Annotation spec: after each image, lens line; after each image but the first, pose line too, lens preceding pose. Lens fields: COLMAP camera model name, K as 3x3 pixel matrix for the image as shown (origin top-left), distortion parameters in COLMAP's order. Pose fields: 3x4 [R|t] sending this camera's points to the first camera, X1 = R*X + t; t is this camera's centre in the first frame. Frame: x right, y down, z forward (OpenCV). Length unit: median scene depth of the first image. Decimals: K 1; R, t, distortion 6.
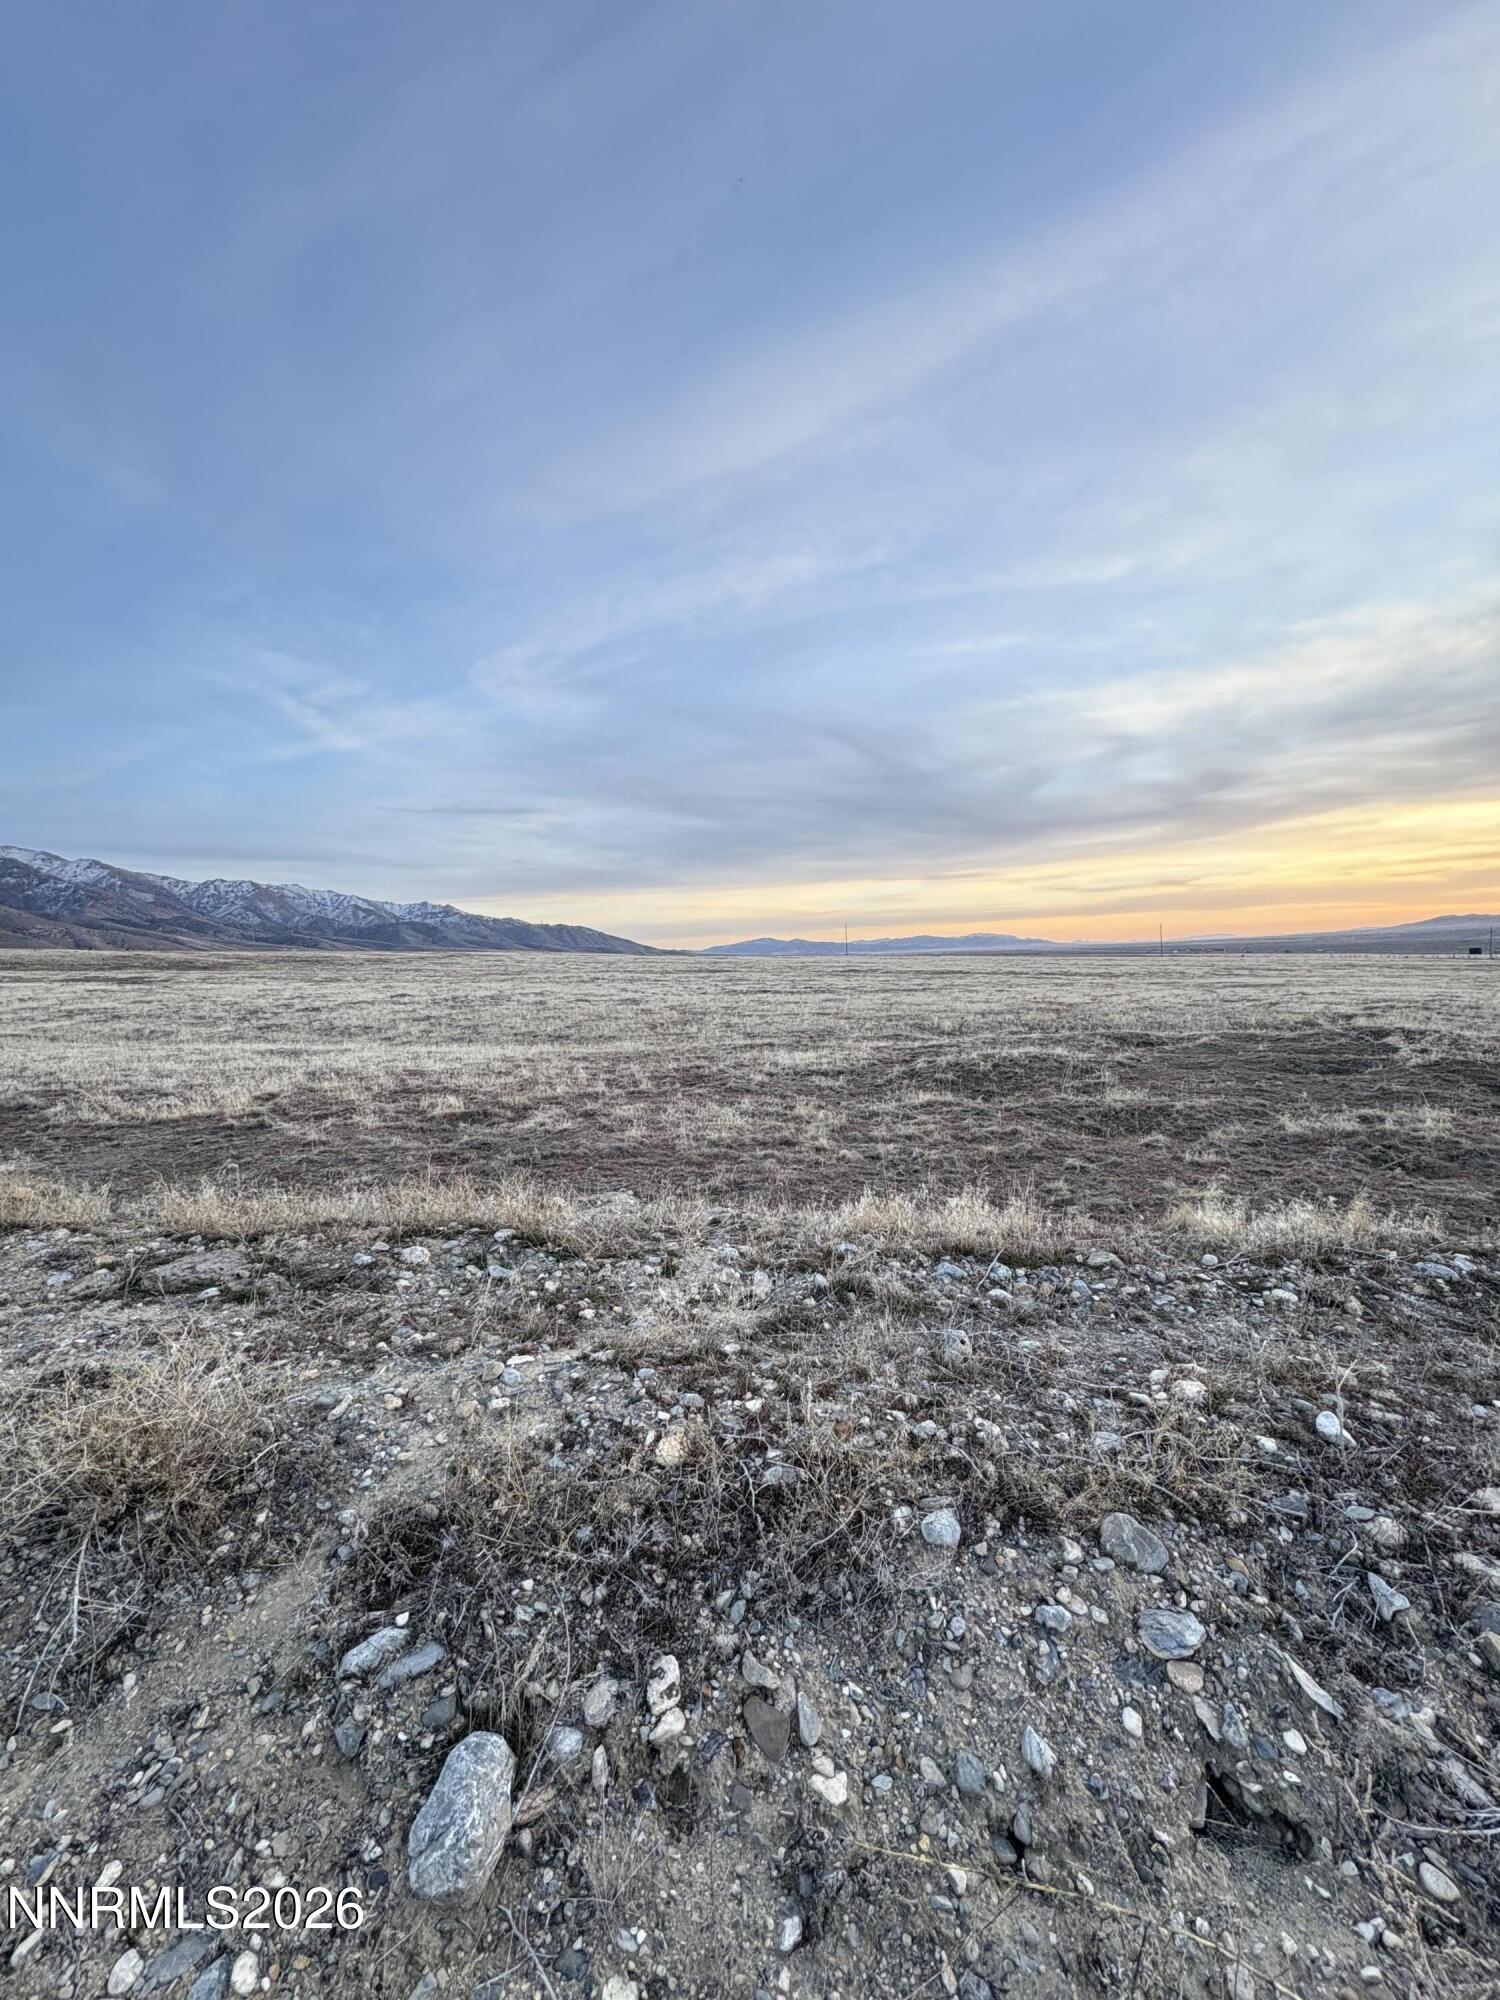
lens RADIAL K [[802.8, 0, 744.3], [0, 802.8, 977.8], [0, 0, 1]] dist [-0.001061, 0.000681]
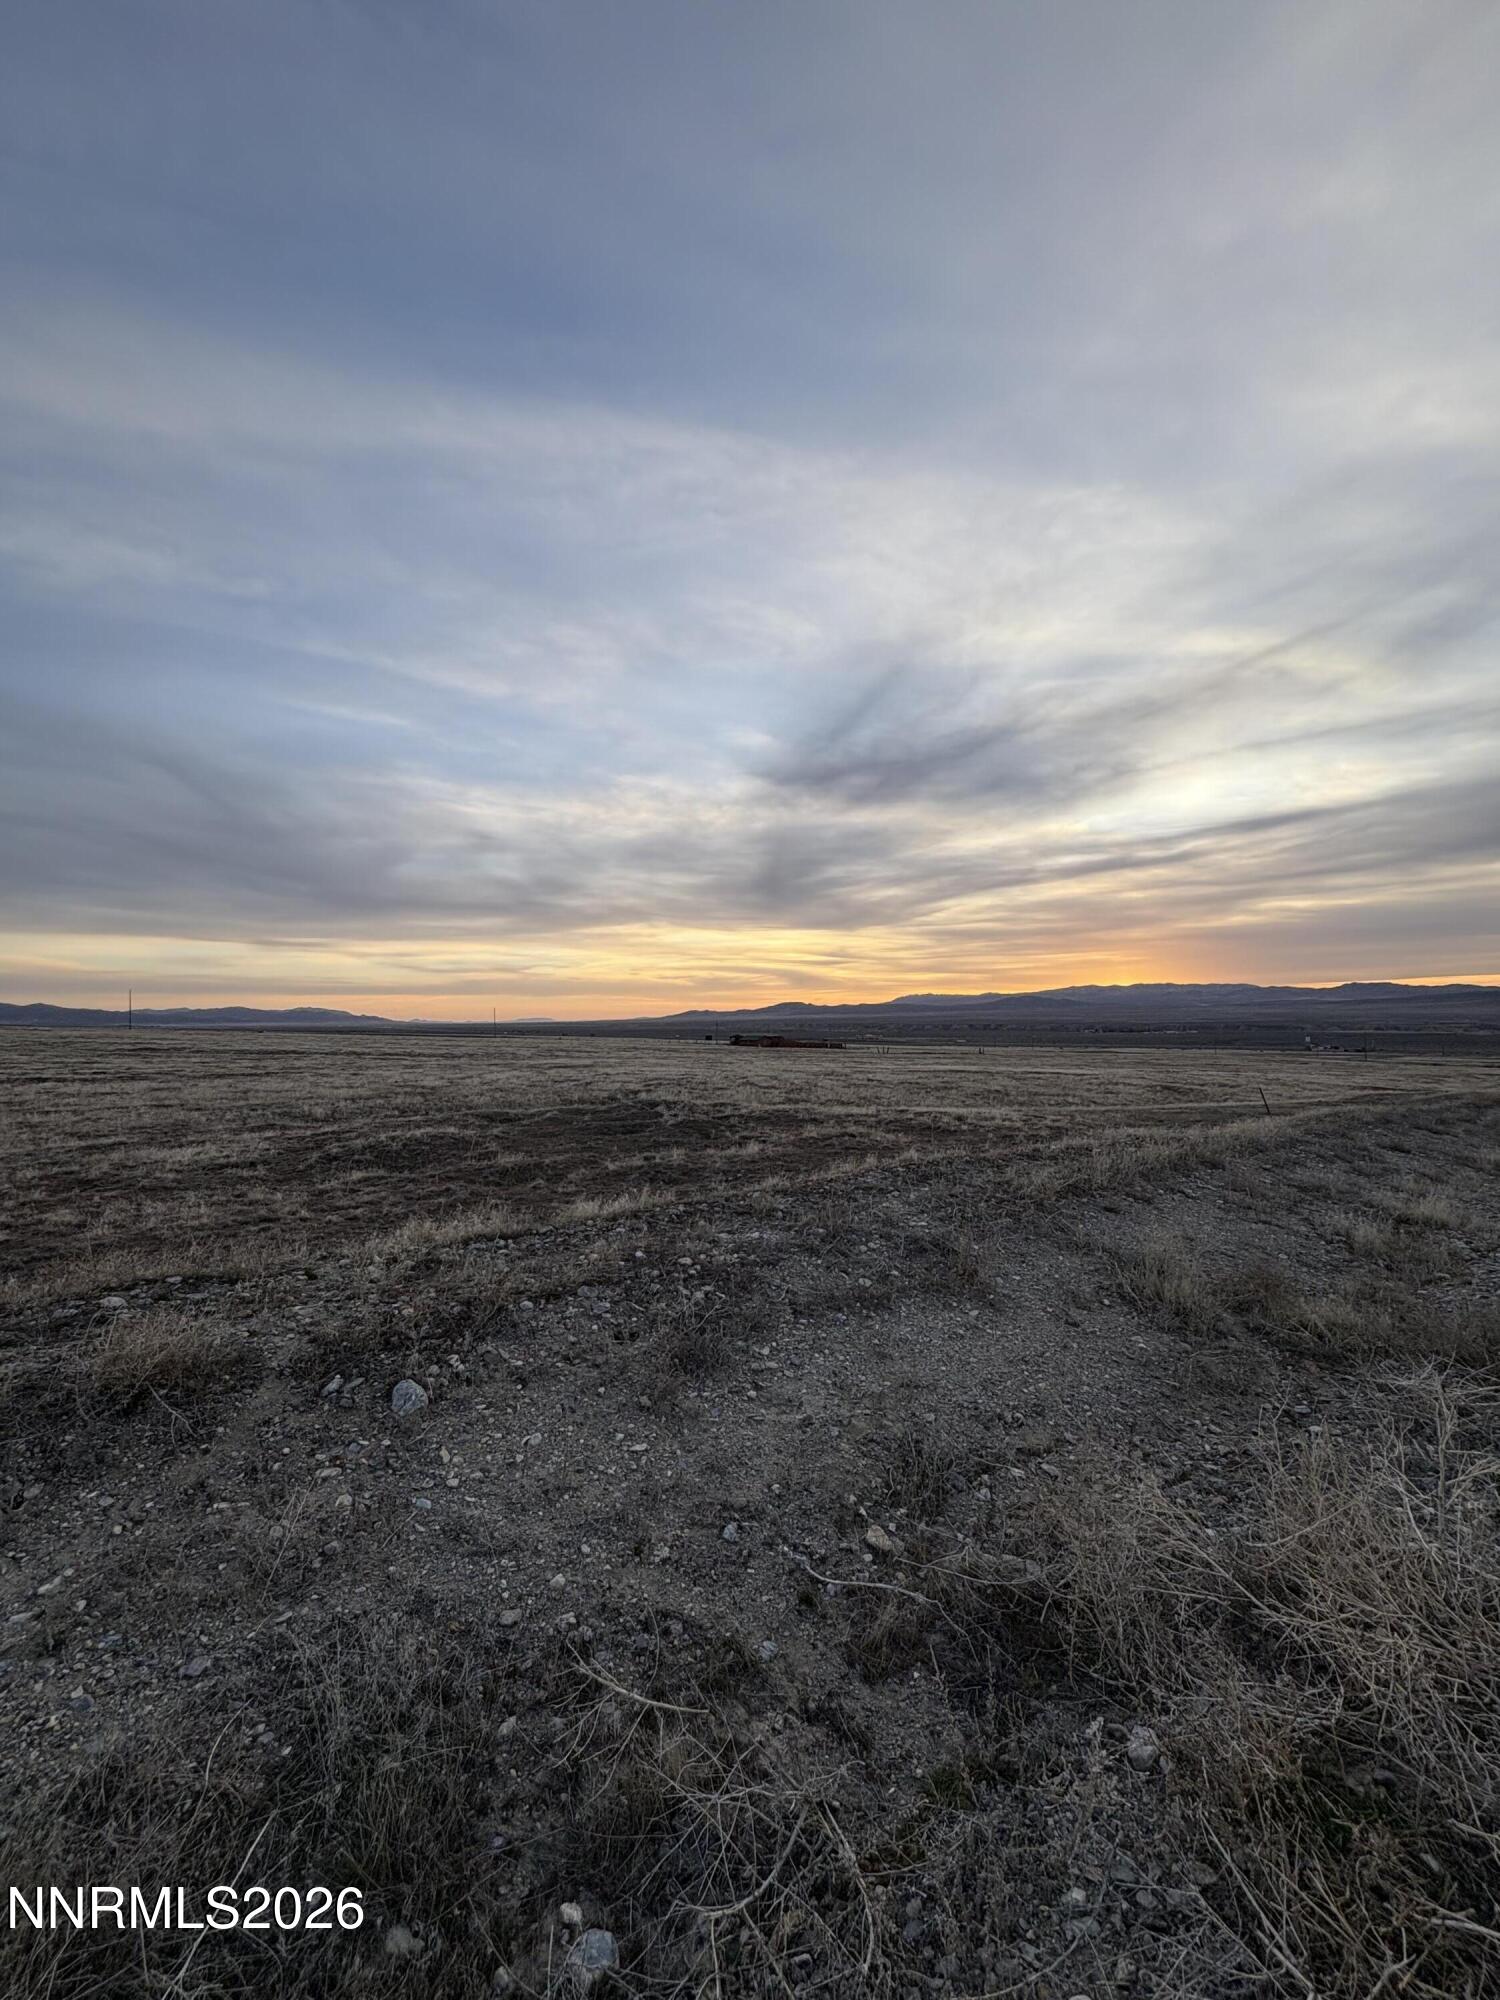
lens RADIAL K [[802.8, 0, 744.3], [0, 802.8, 977.8], [0, 0, 1]] dist [-0.001061, 0.000681]
pose [[0.709360, 0.069428, 0.701419, -0.169564], [-0.000661, 0.995202, -0.097839, -0.021636], [-0.704846, 0.068939, 0.706002, -0.211767]]
